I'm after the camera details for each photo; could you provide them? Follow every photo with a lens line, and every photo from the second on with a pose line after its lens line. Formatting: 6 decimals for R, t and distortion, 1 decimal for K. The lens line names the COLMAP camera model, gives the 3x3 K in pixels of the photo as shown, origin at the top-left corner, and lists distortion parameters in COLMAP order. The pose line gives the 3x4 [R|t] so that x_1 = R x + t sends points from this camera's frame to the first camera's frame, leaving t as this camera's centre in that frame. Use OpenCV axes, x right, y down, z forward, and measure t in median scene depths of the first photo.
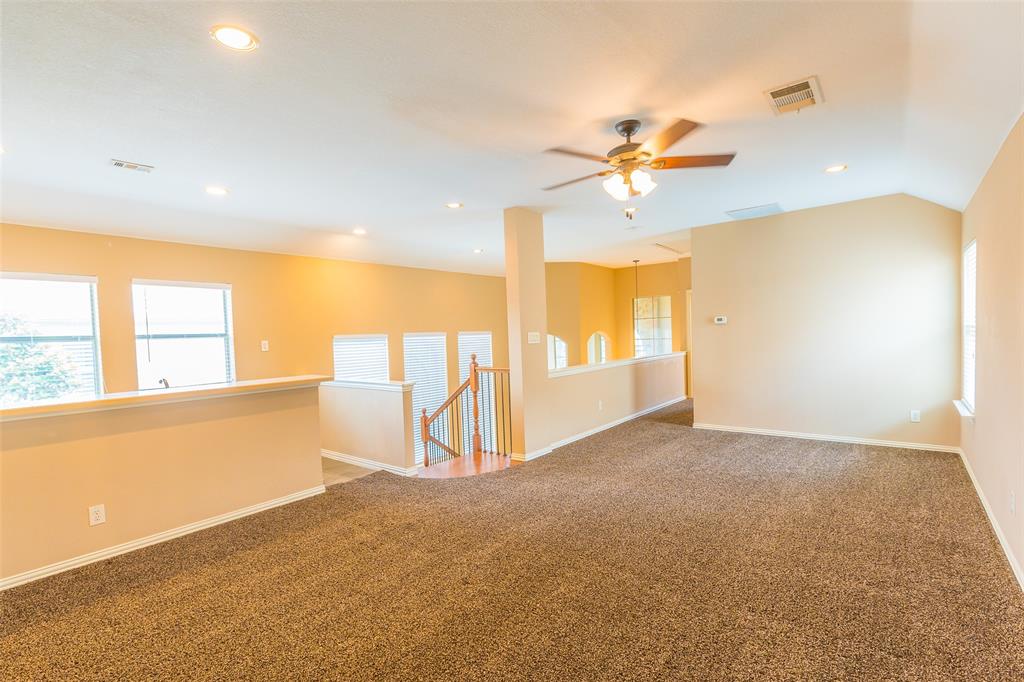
lens RADIAL K [[474.7, 0, 508.2], [0, 474.7, 353.0], [0, 0, 1]] dist [-0.000229, -0.000685]
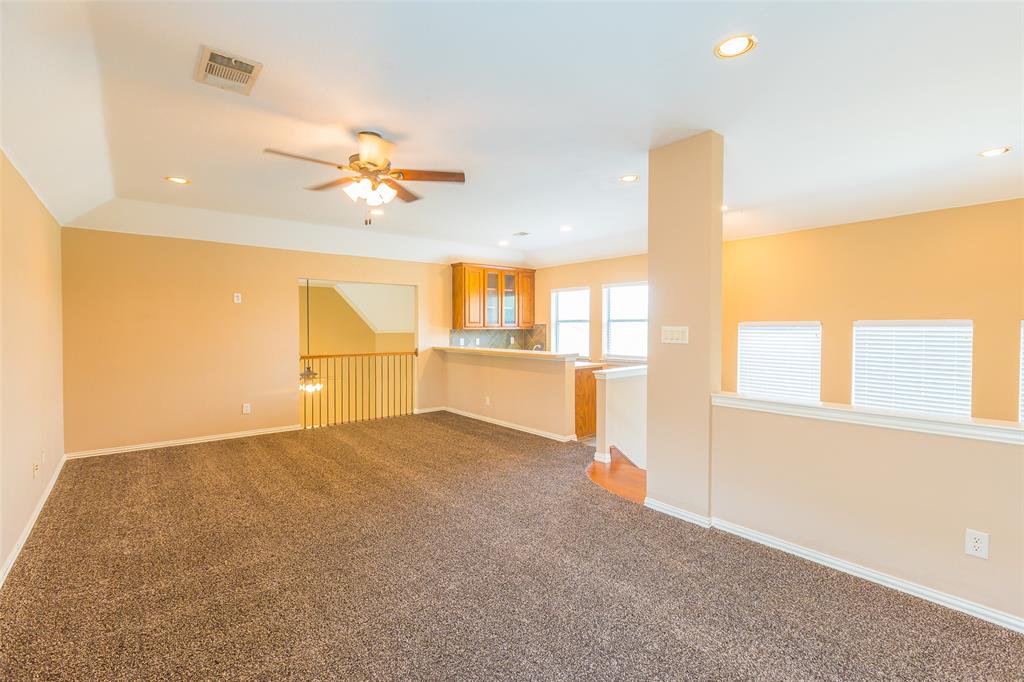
lens RADIAL K [[457.1, 0, 514.3], [0, 457.1, 336.5], [0, 0, 1]] dist [-0.001350, -0.000367]
pose [[-0.195670, 0.055875, -0.979077, 0.643527], [-0.032777, 0.997445, 0.063474, -0.056203], [0.980122, 0.044511, -0.193339, 0.811874]]
